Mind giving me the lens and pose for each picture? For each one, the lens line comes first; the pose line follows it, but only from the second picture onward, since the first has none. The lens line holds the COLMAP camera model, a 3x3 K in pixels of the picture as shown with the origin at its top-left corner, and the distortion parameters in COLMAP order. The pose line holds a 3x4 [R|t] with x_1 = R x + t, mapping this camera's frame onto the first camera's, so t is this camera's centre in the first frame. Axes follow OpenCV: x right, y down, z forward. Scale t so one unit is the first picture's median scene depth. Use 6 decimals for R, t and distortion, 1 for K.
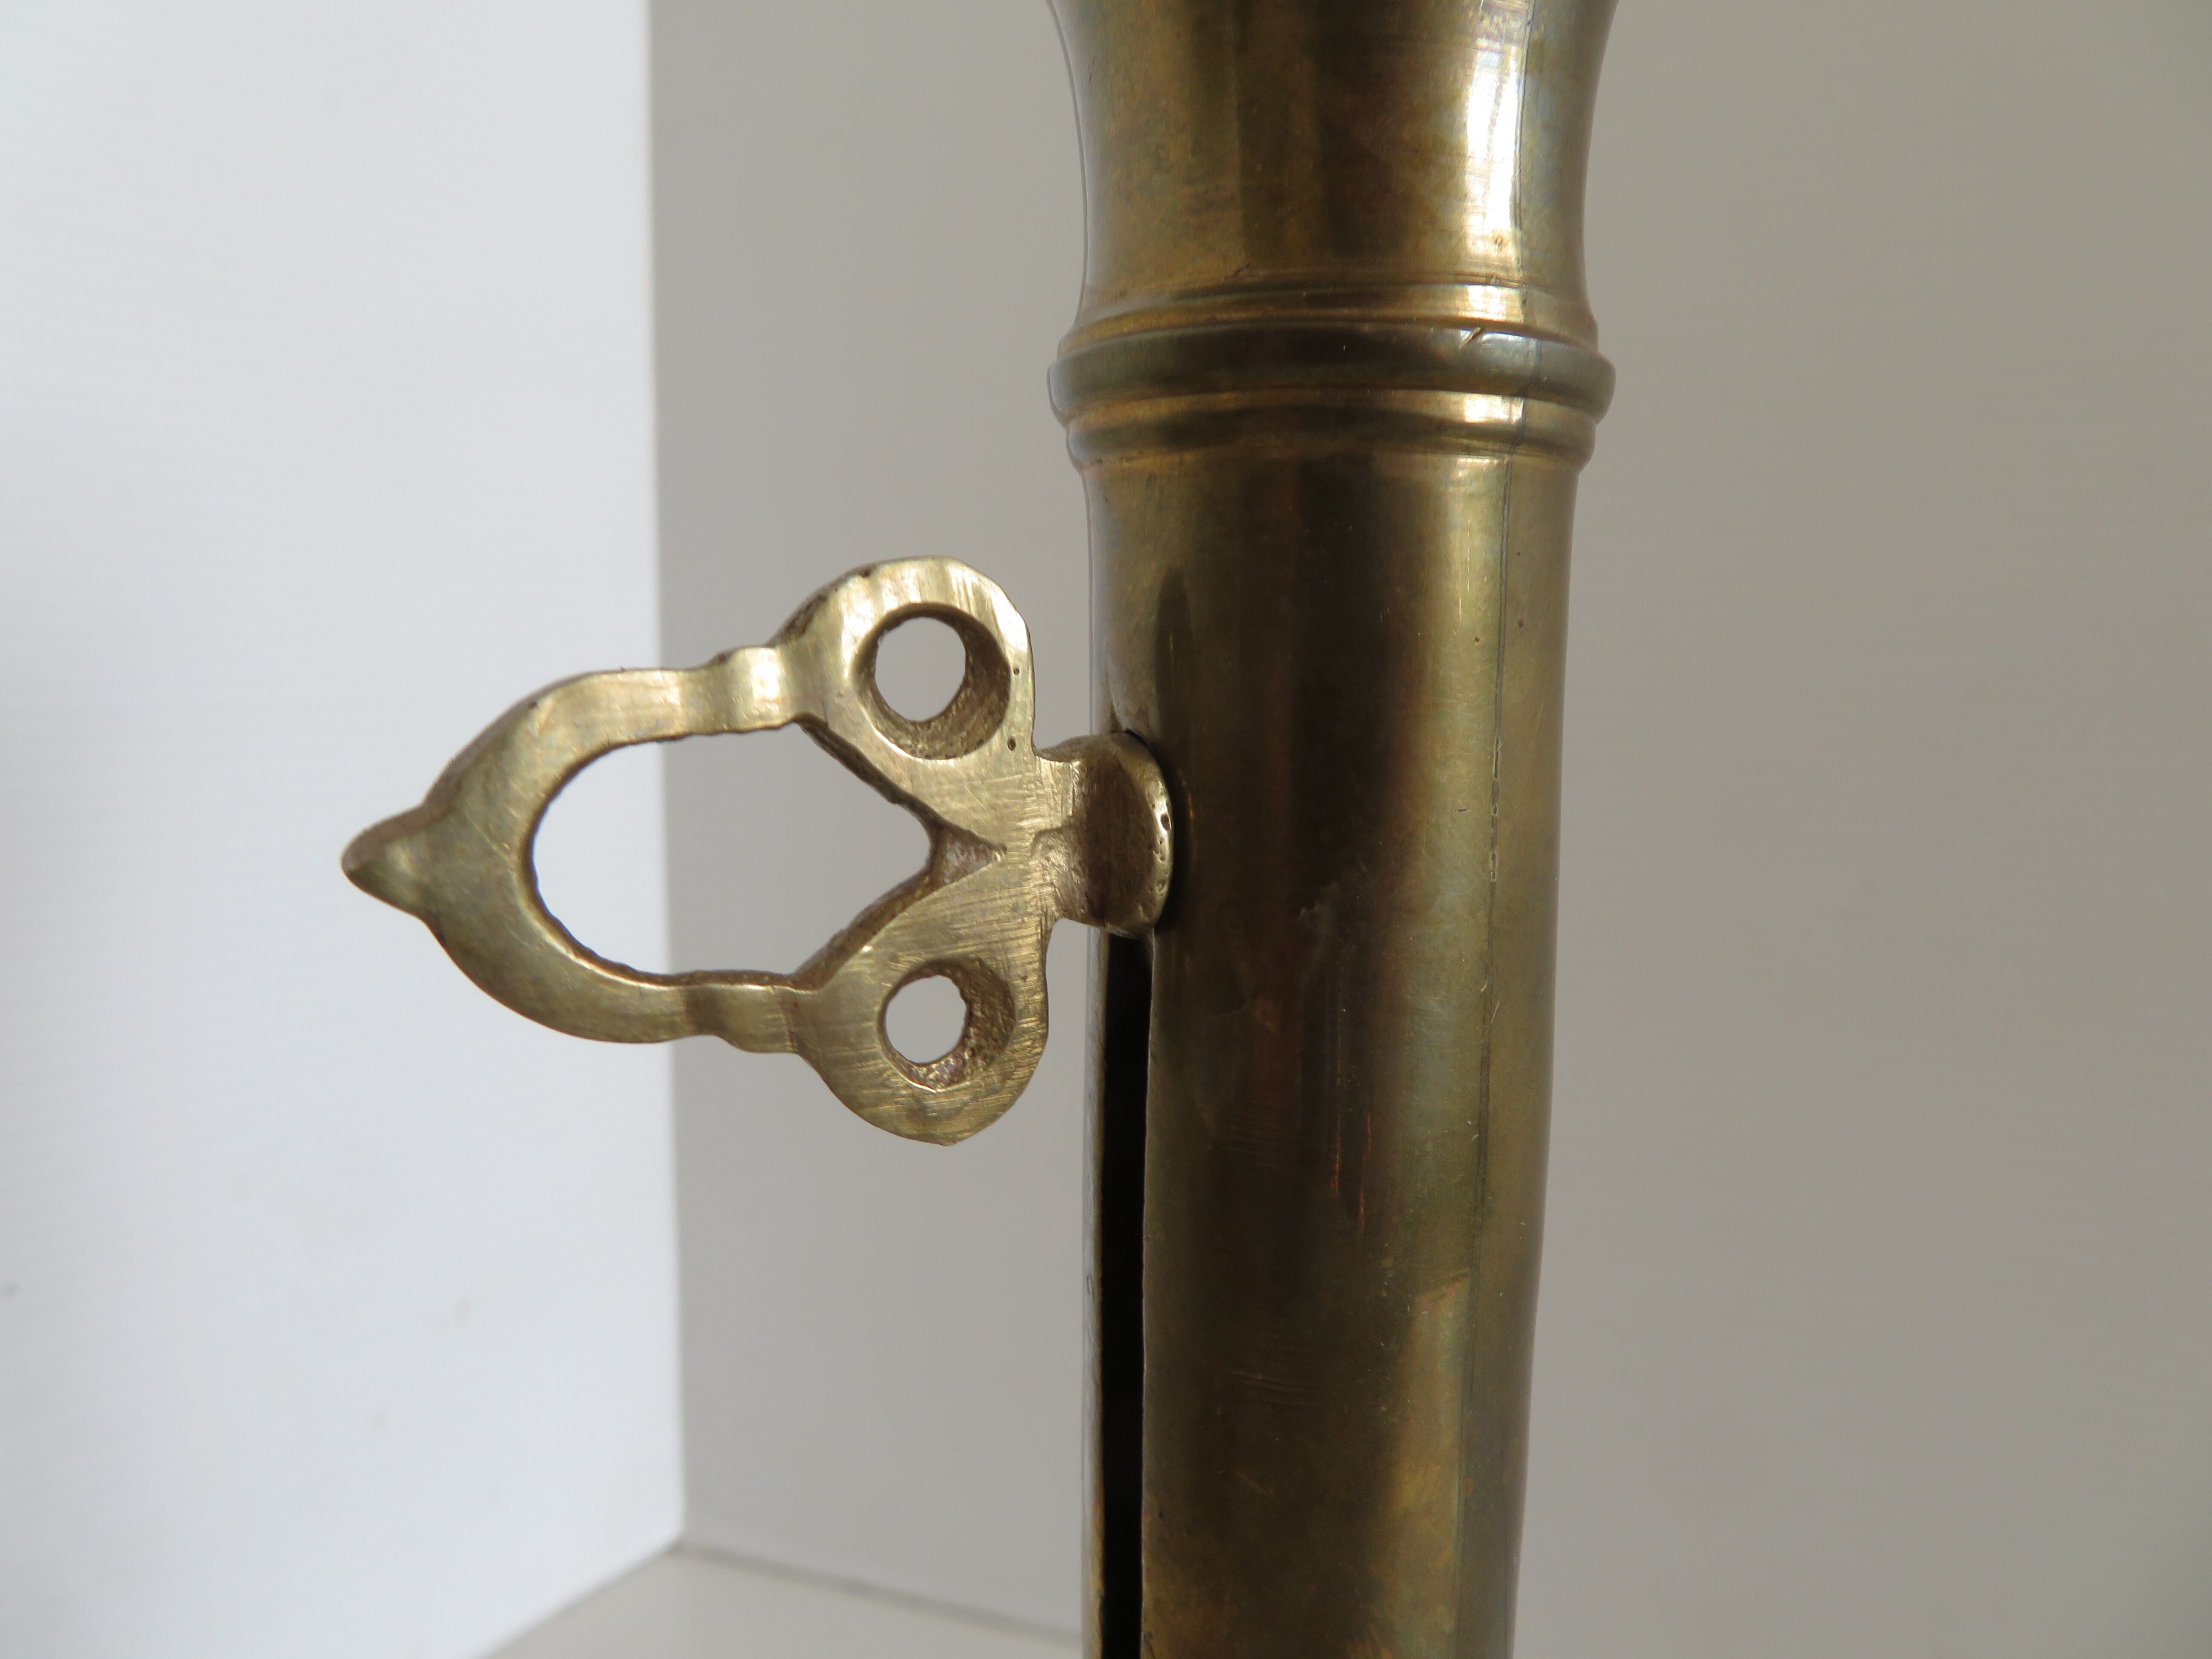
lens RADIAL K [[1580.1, 0, 1106.0], [0, 1580.1, 829.5], [0, 0, 1]] dist [-0.001809, -0.001220]
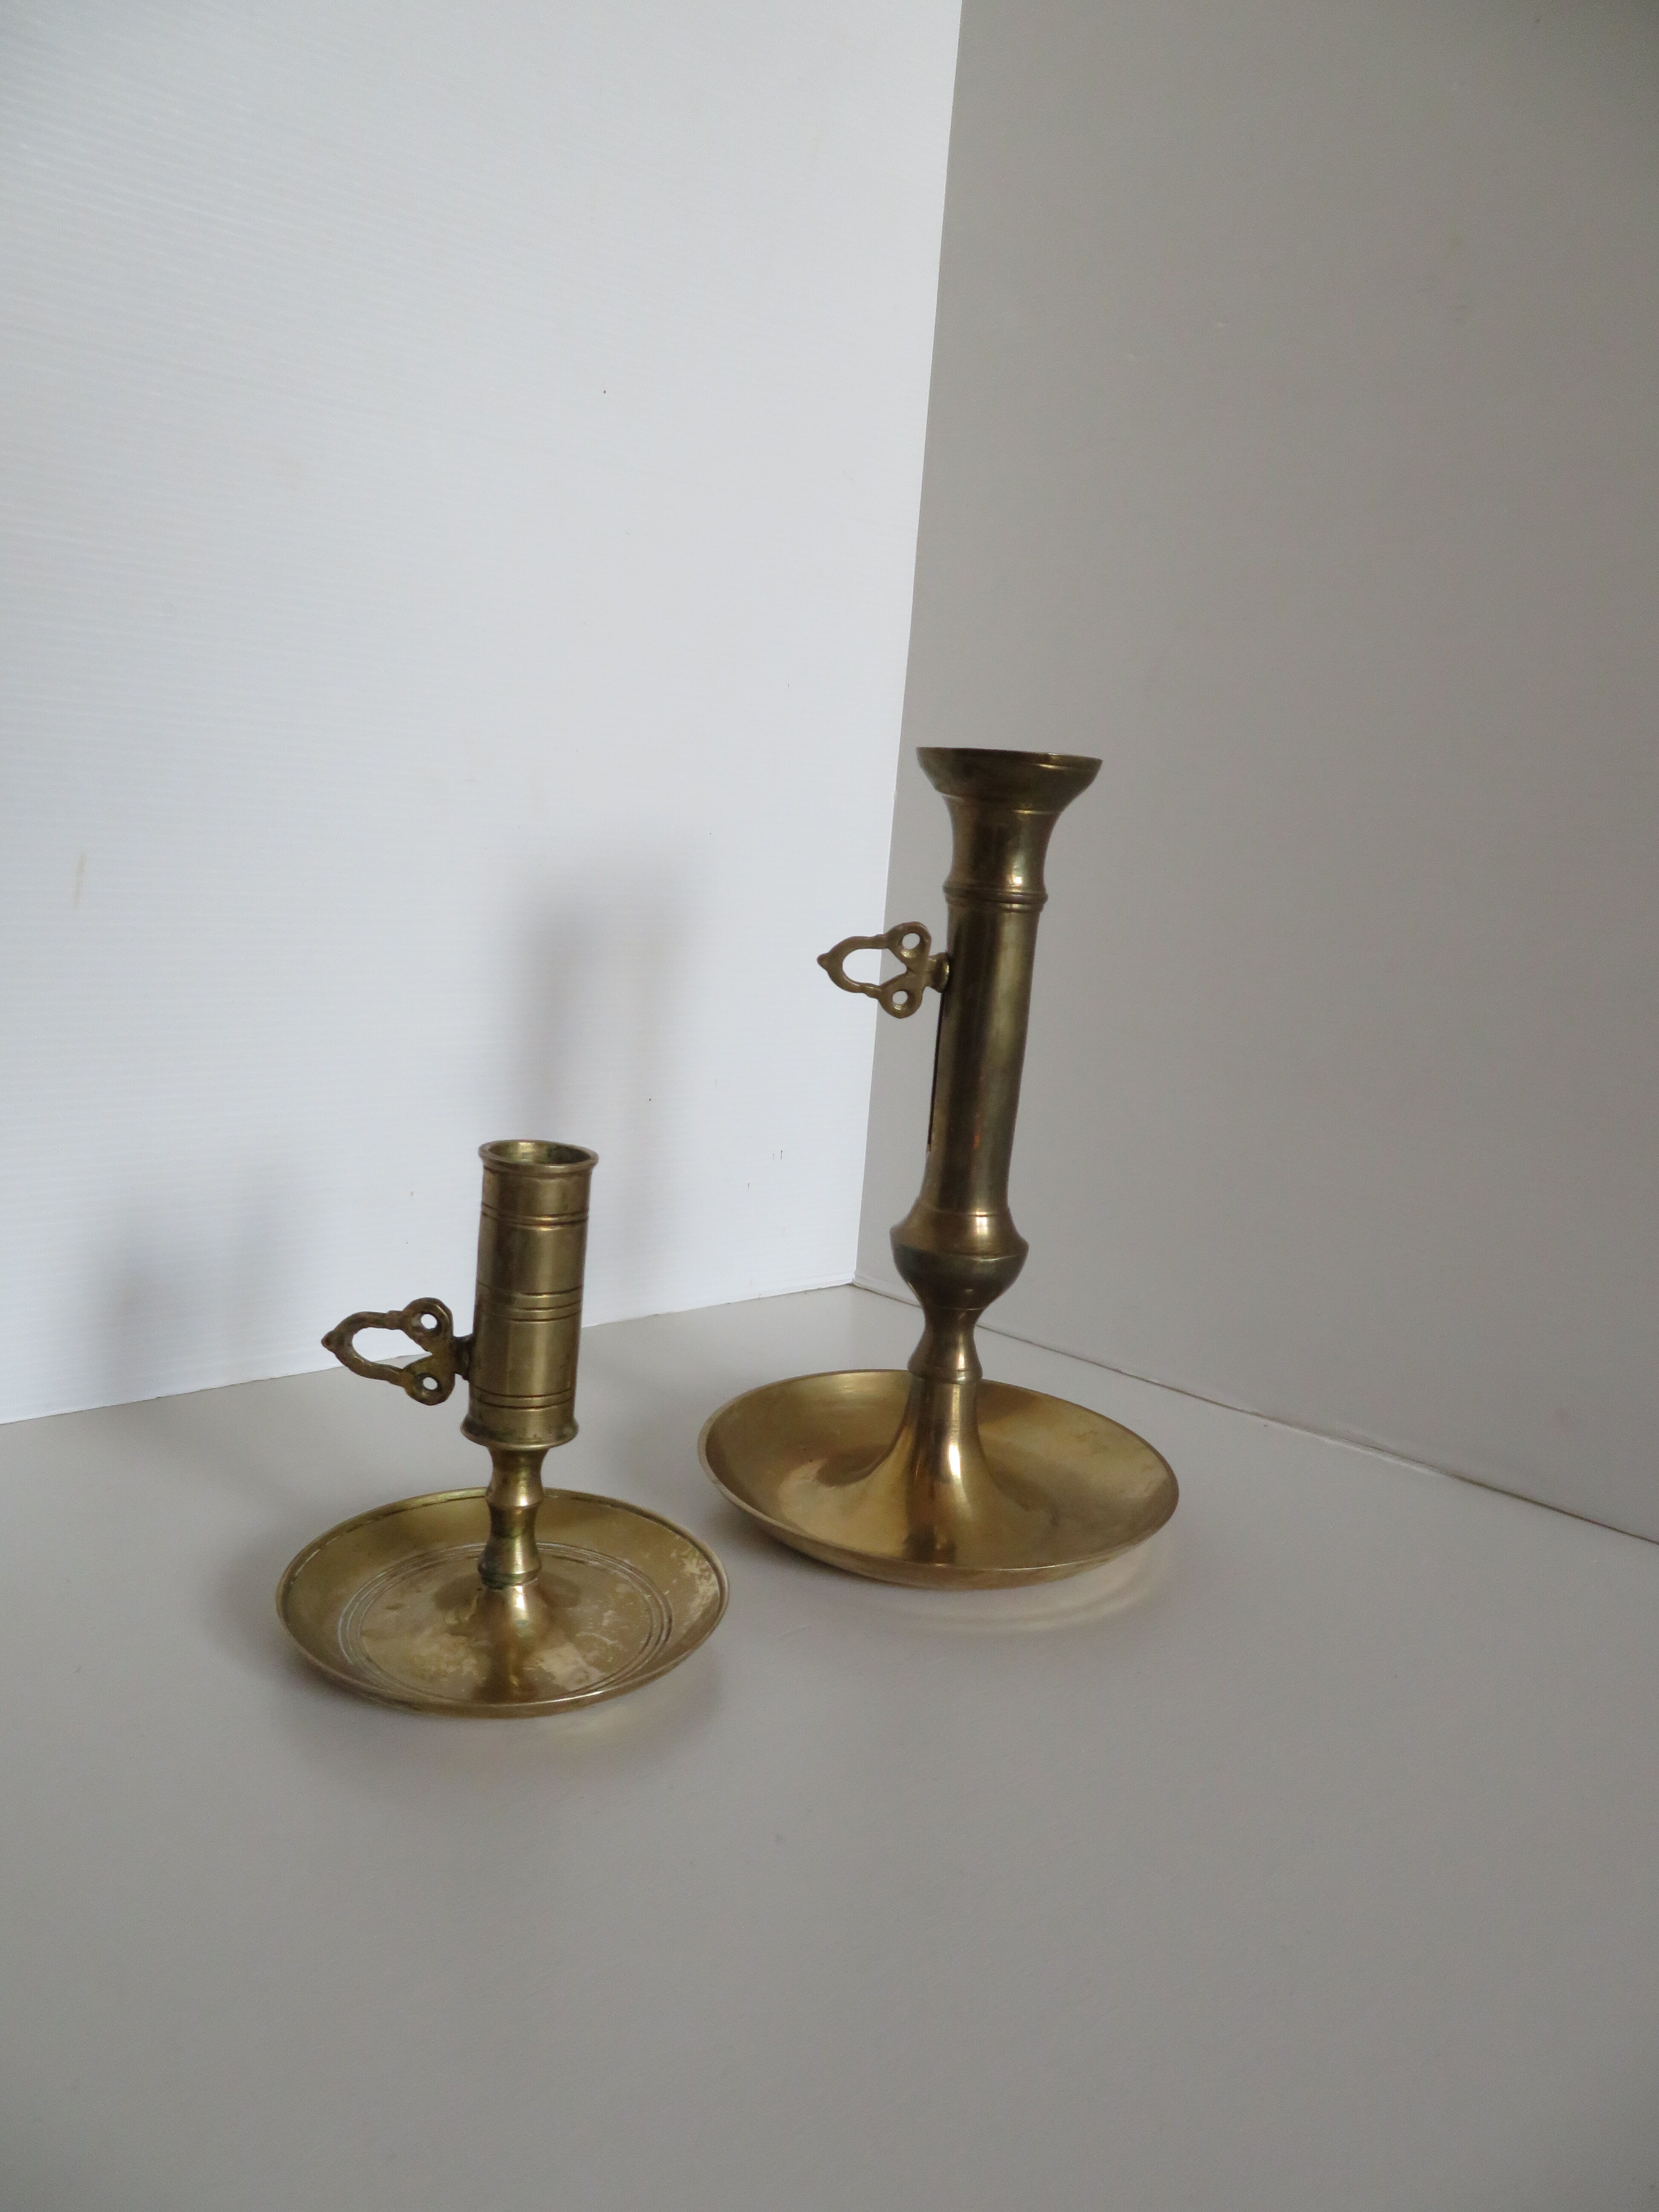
lens RADIAL K [[1580.1, 0, 829.5], [0, 1580.1, 1106.0], [0, 0, 1]] dist [-0.001809, -0.001220]
pose [[0.938644, 0.138307, -0.315941, 1.496747], [-0.119585, 0.989755, 0.077998, 0.085515], [0.323492, -0.035431, 0.945567, -4.511000]]
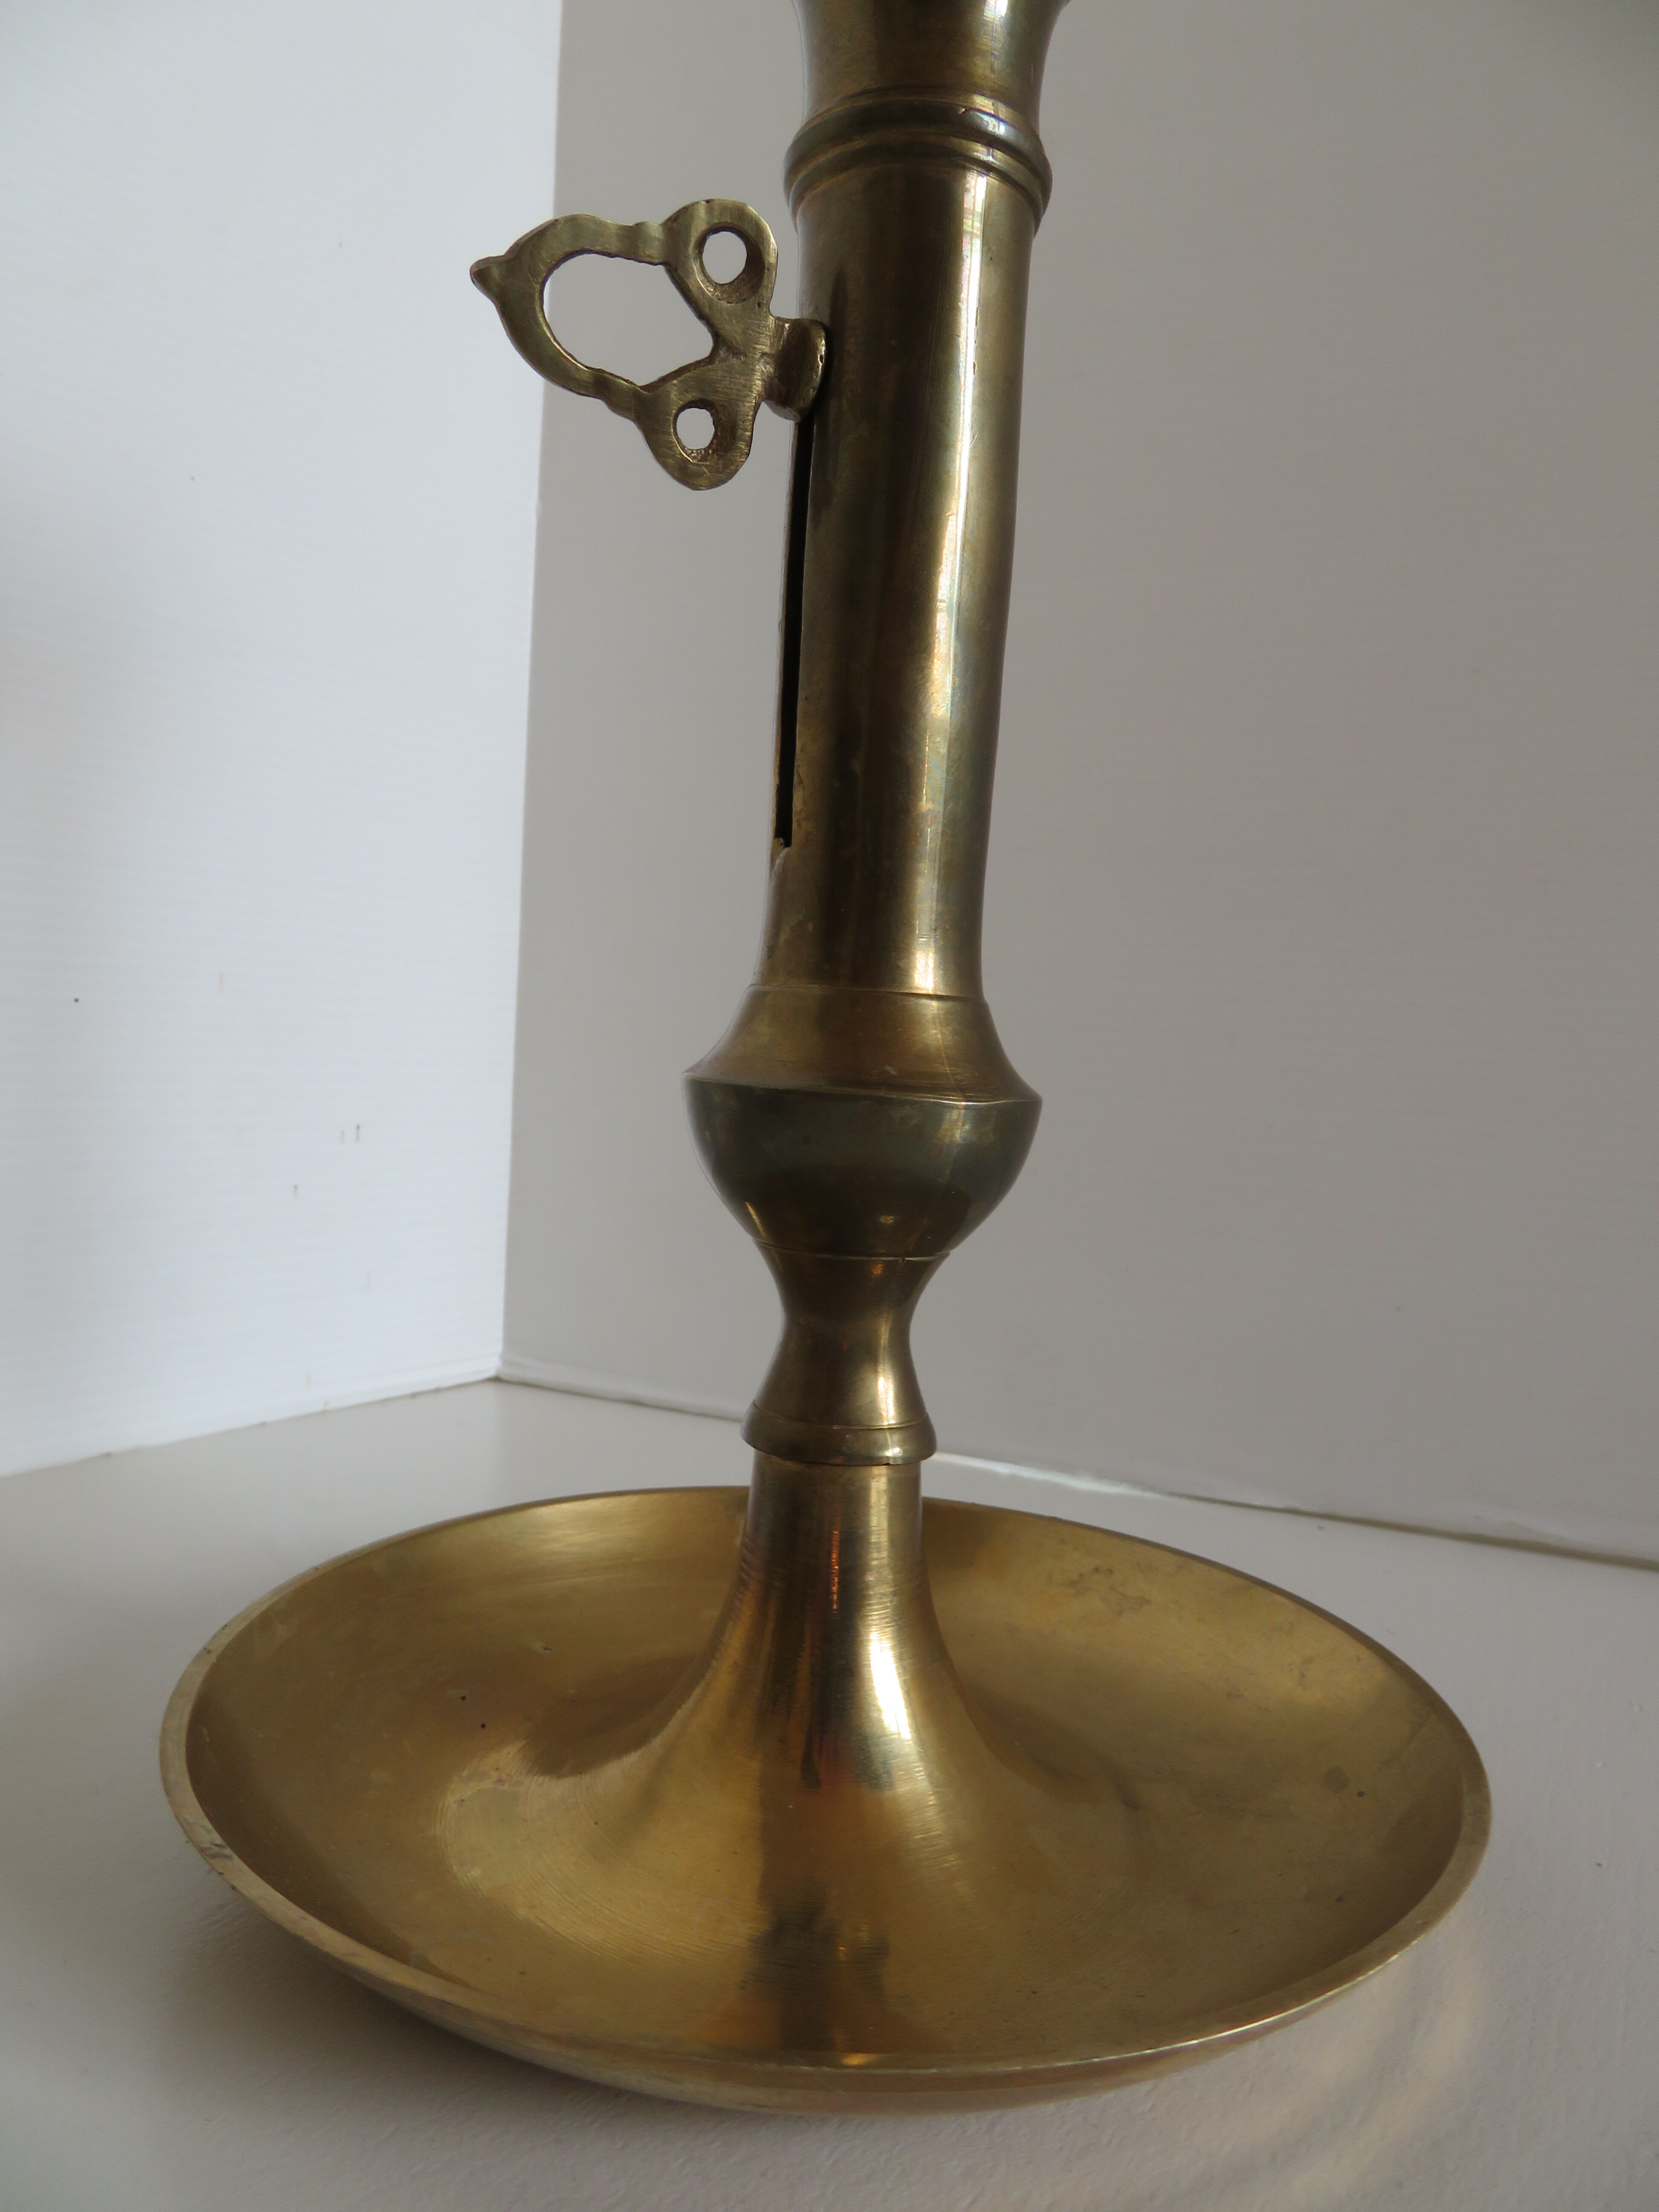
lens RADIAL K [[1580.1, 0, 829.5], [0, 1580.1, 1106.0], [0, 0, 1]] dist [-0.001809, -0.001220]
pose [[0.996620, 0.057644, -0.058534, 0.234834], [-0.061606, 0.995761, -0.068305, 1.173409], [0.054348, 0.071680, 0.995946, -1.069999]]
